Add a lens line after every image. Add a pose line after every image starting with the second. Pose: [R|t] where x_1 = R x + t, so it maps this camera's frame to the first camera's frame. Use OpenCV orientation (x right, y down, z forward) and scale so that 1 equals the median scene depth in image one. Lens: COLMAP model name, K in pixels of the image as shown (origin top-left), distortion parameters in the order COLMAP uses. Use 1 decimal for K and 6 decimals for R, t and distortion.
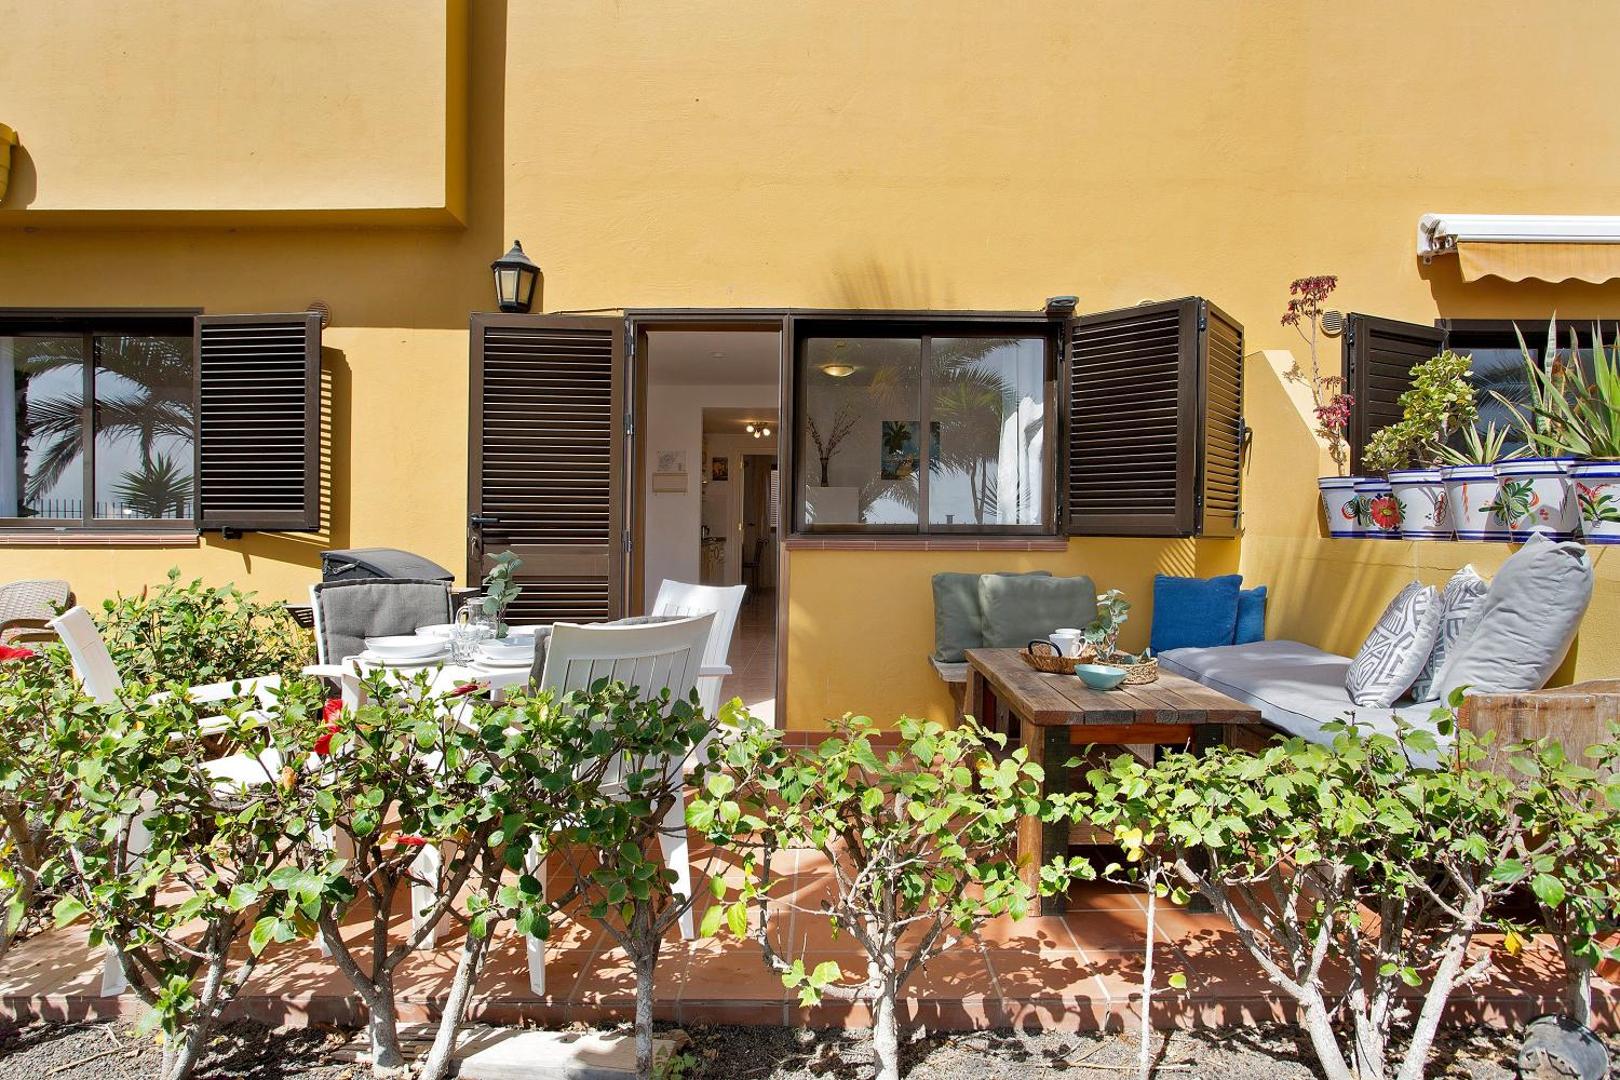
lens RADIAL K [[984.0, 0, 822.0], [0, 984.0, 552.4], [0, 0, 1]] dist [-0.018203, 0.007105]
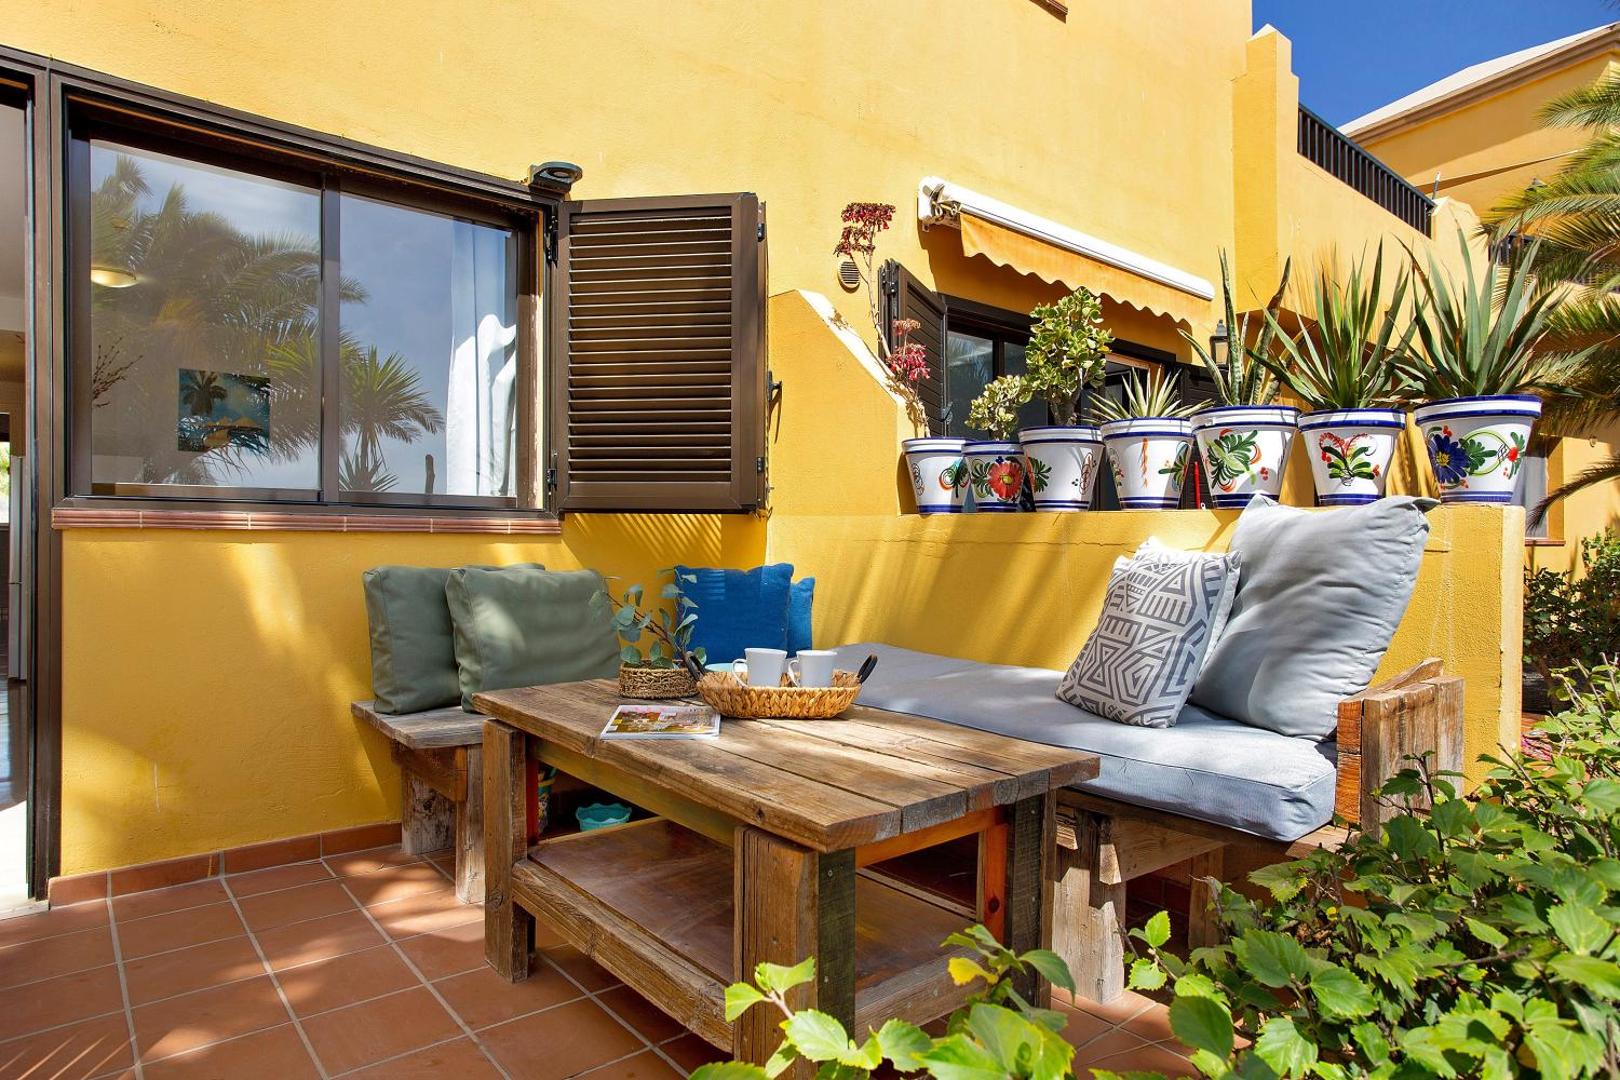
lens RADIAL K [[949.2, 0, 822.2], [0, 949.2, 550.5], [0, 0, 1]] dist [-0.041017, 0.007284]
pose [[0.759231, -0.003129, 0.650814, -0.059107], [0.011285, 0.999901, -0.008357, 0.021966], [-0.650724, 0.013690, 0.759191, 0.453358]]
